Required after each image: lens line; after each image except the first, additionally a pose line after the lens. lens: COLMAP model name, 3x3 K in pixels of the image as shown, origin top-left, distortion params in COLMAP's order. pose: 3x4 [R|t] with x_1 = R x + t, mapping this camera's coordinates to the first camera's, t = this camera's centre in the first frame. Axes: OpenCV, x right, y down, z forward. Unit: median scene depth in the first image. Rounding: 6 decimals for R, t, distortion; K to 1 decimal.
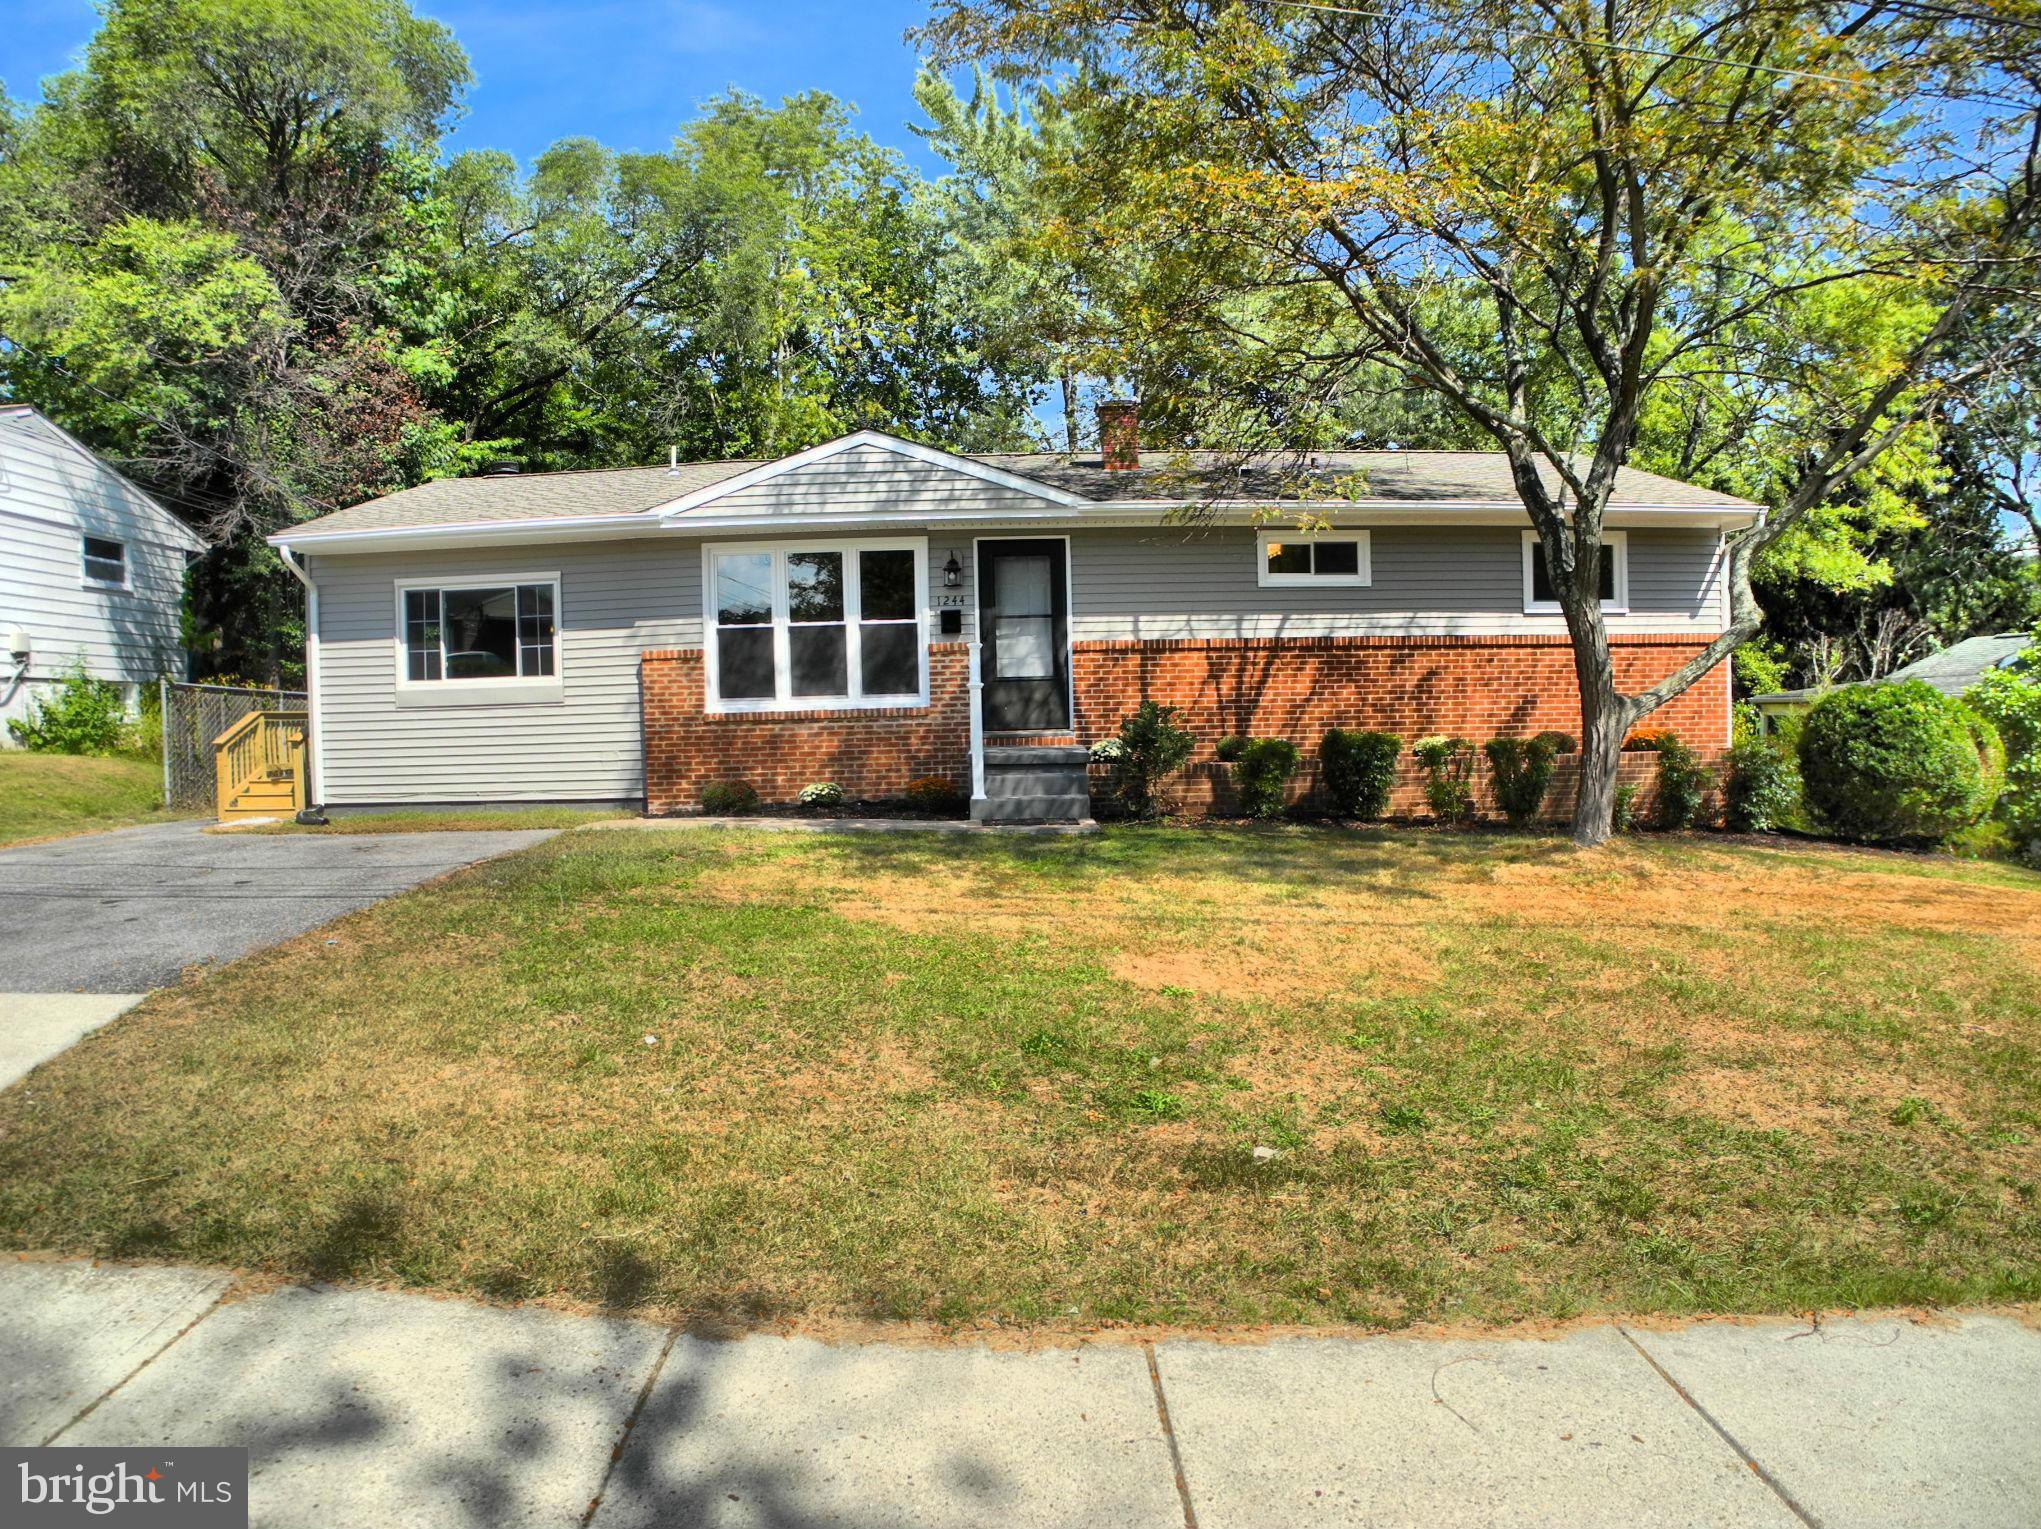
lens RADIAL K [[1216.4, 0, 1016.2], [0, 1216.4, 765.2], [0, 0, 1]] dist [-0.177667, 0.070703]
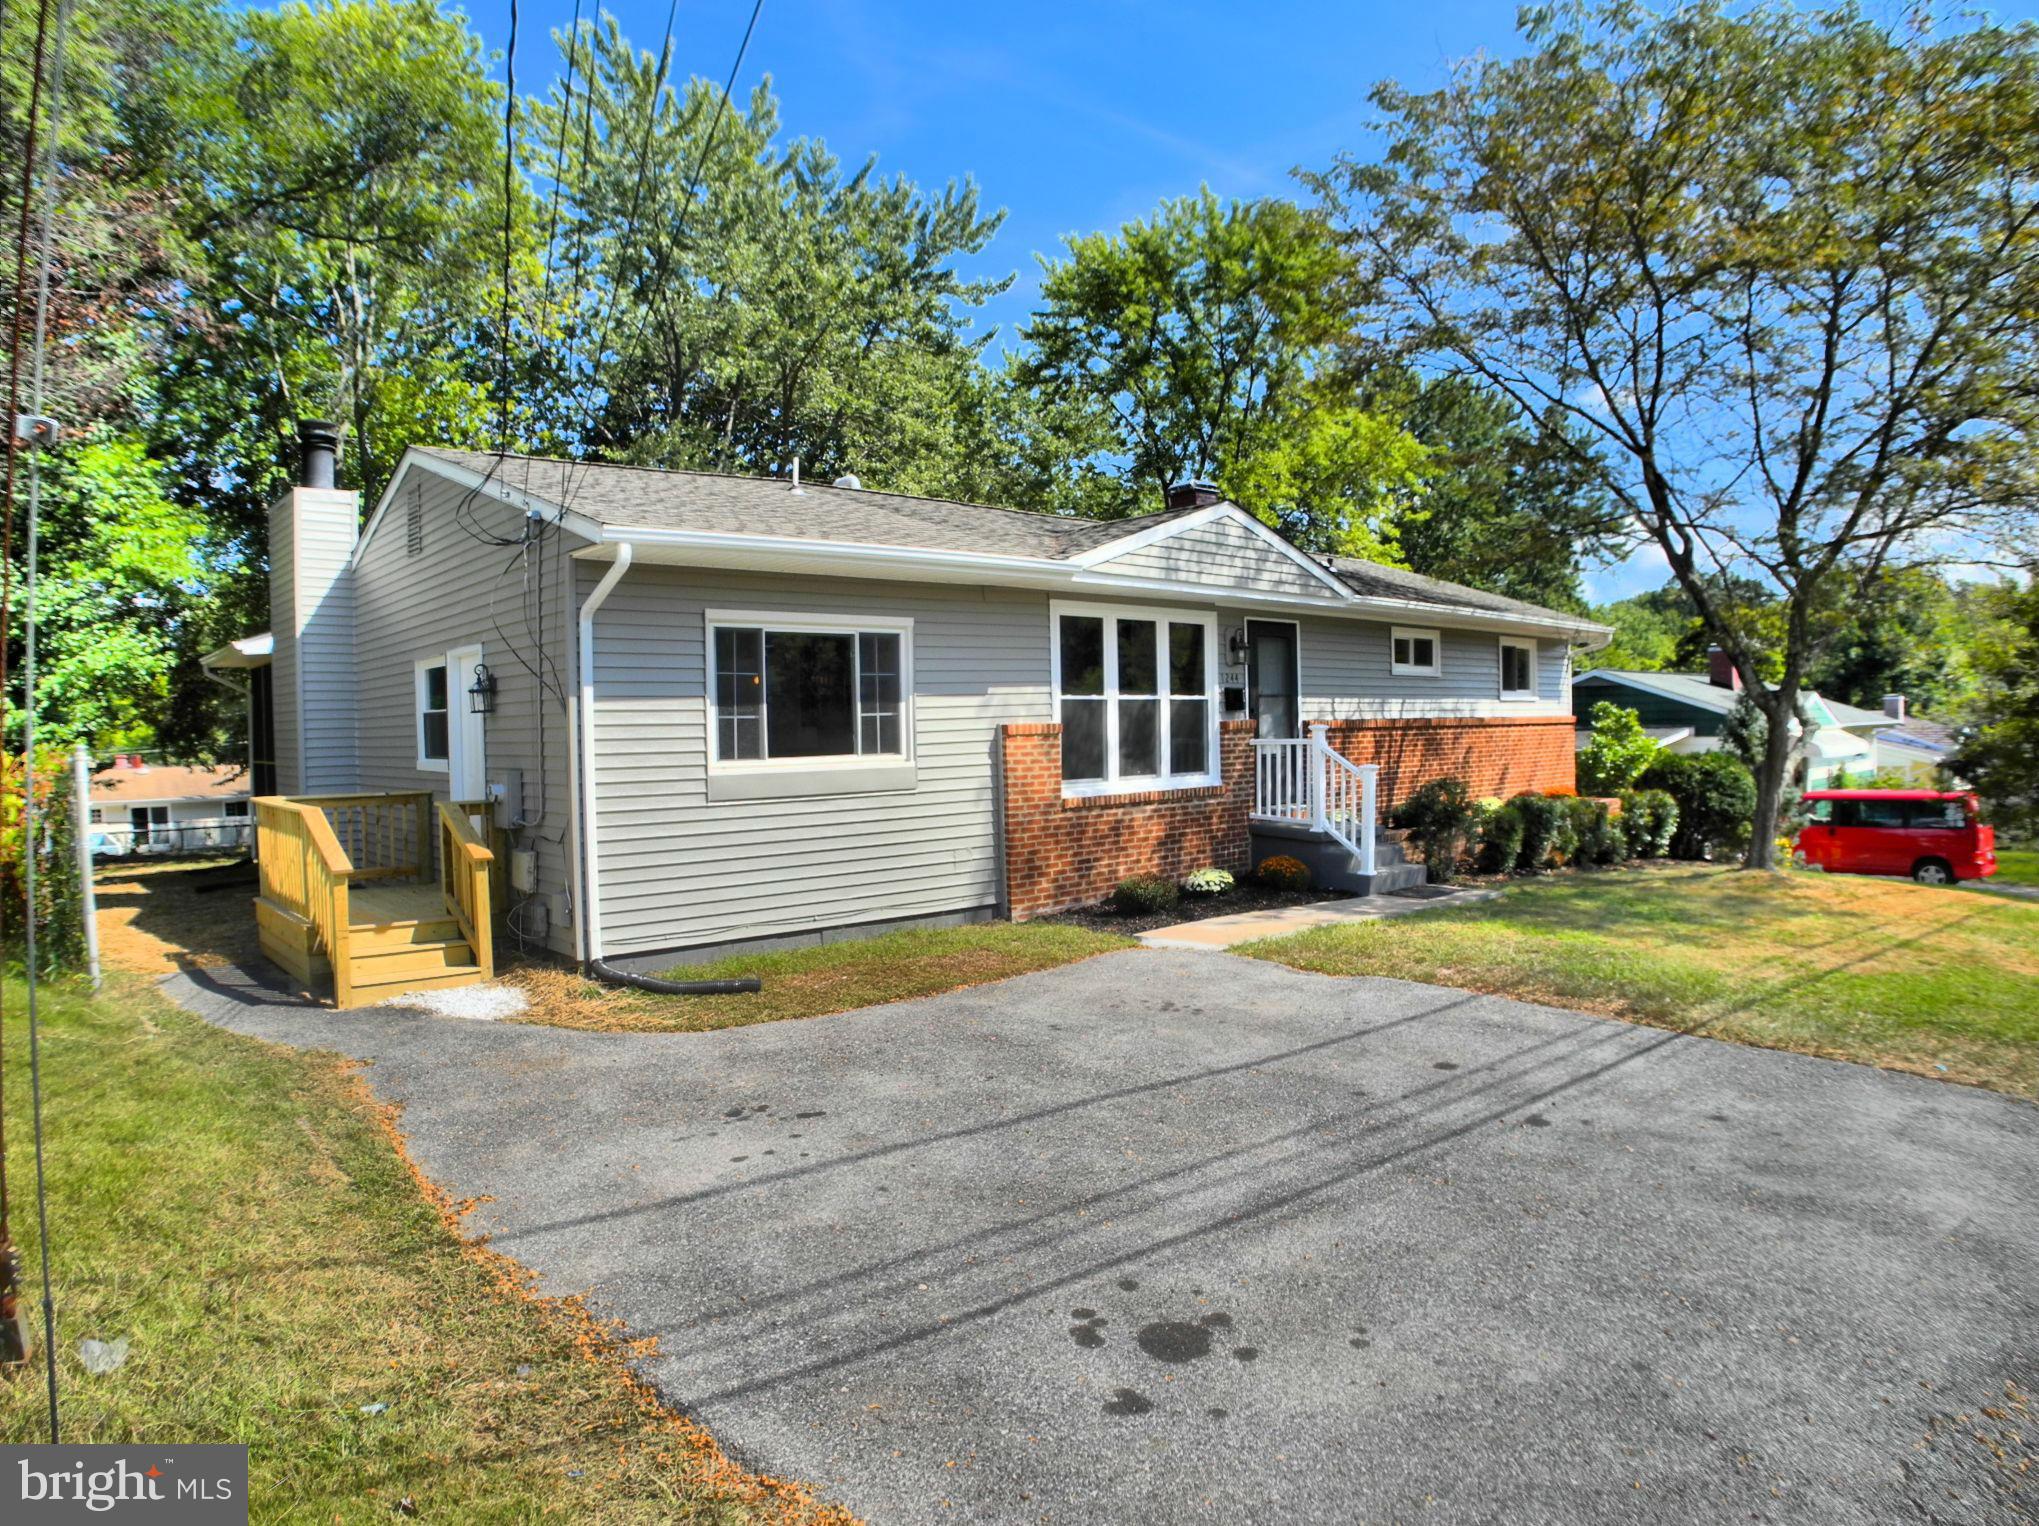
lens RADIAL K [[1215.2, 0, 1015.2], [0, 1215.2, 763.7], [0, 0, 1]] dist [-0.177667, 0.070703]
pose [[0.766478, -0.011735, 0.642164, -0.833251], [0.025787, 0.999589, -0.012512, -0.057626], [-0.641753, 0.026150, 0.766465, 0.354644]]
